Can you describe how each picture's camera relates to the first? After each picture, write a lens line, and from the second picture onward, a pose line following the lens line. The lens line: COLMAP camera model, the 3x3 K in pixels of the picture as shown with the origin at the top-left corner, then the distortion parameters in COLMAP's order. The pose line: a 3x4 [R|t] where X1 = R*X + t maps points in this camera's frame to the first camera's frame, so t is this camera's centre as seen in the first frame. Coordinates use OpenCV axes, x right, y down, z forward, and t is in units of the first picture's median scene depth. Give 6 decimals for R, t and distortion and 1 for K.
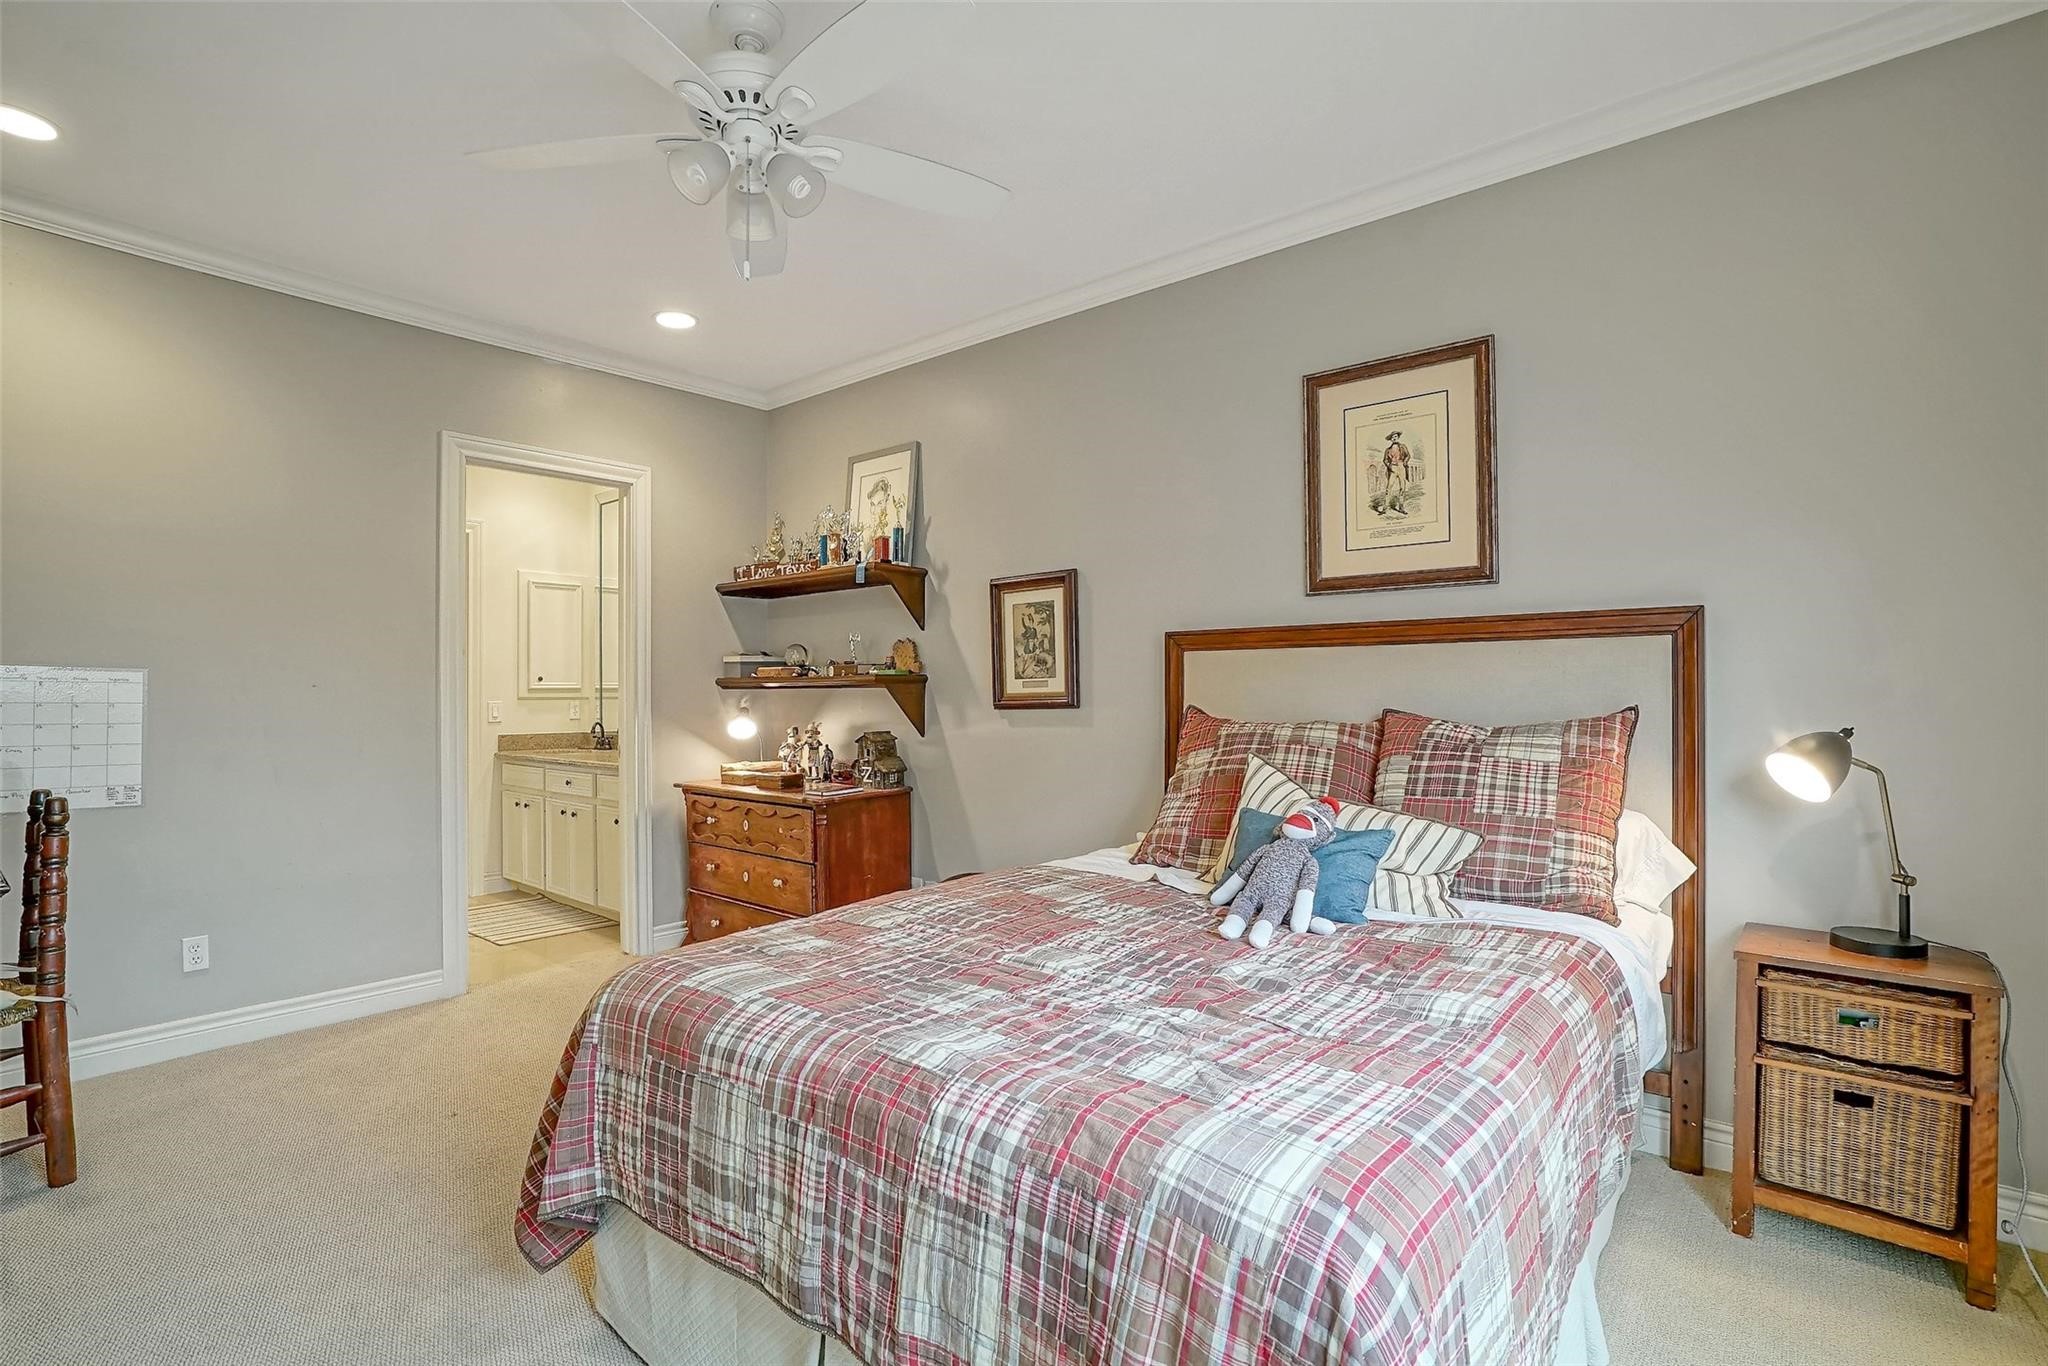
lens RADIAL K [[965.9, 0, 1026.8], [0, 965.9, 687.6], [0, 0, 1]] dist [-0.051992, 0.019272]
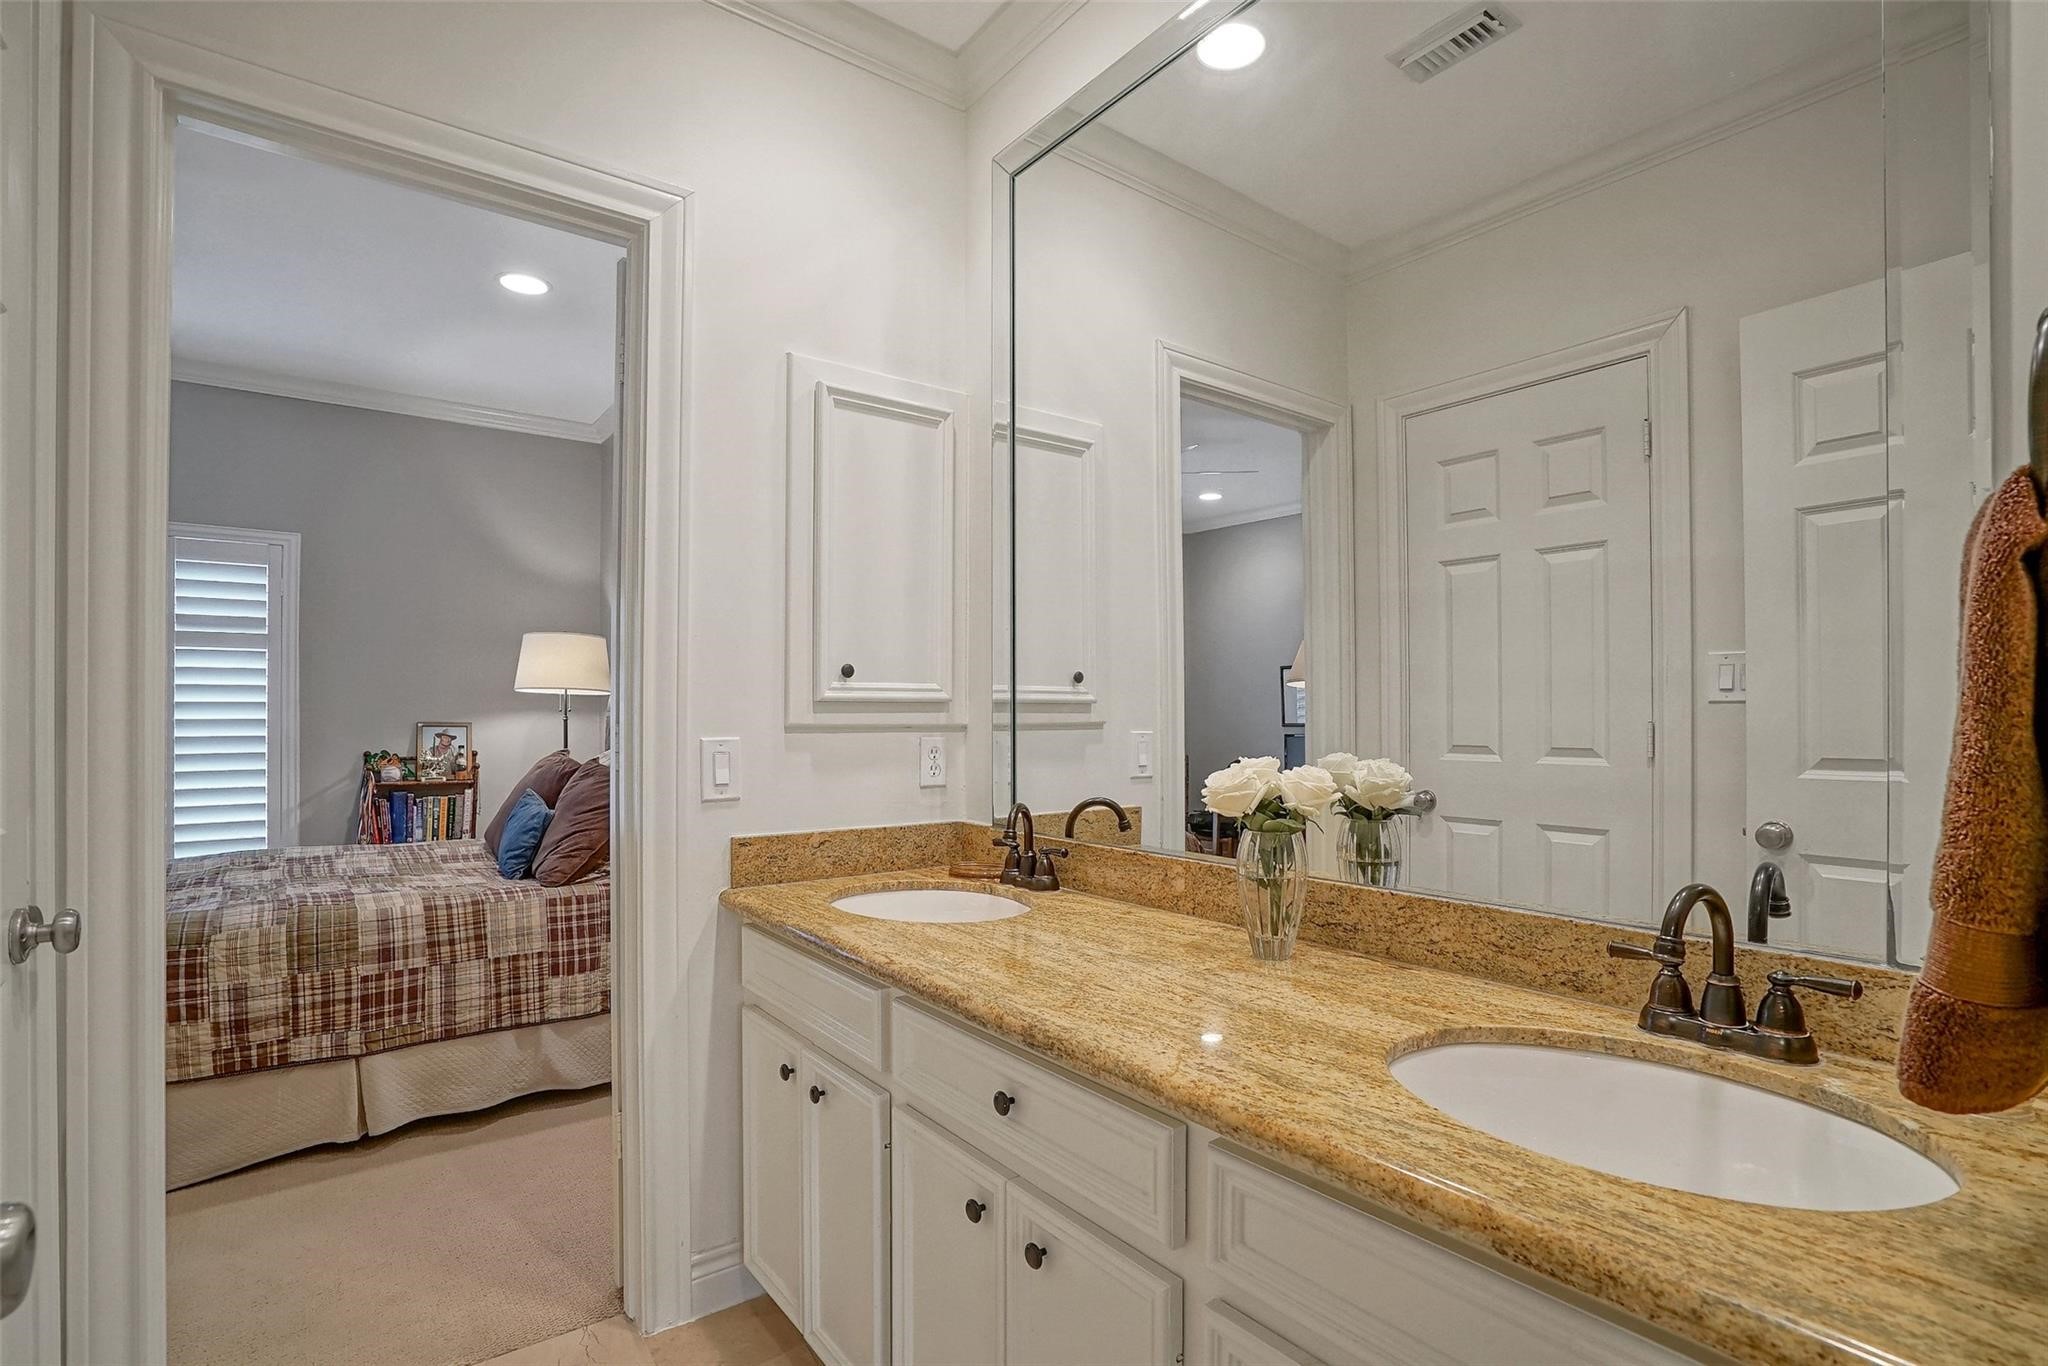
lens RADIAL K [[965.9, 0, 1029.7], [0, 965.9, 695.4], [0, 0, 1]] dist [-0.051992, 0.019272]
pose [[0.971793, -0.002565, -0.235820, -0.368070], [-0.000658, 0.999907, -0.013587, 0.004072], [0.235833, 0.013359, 0.971702, 0.686077]]
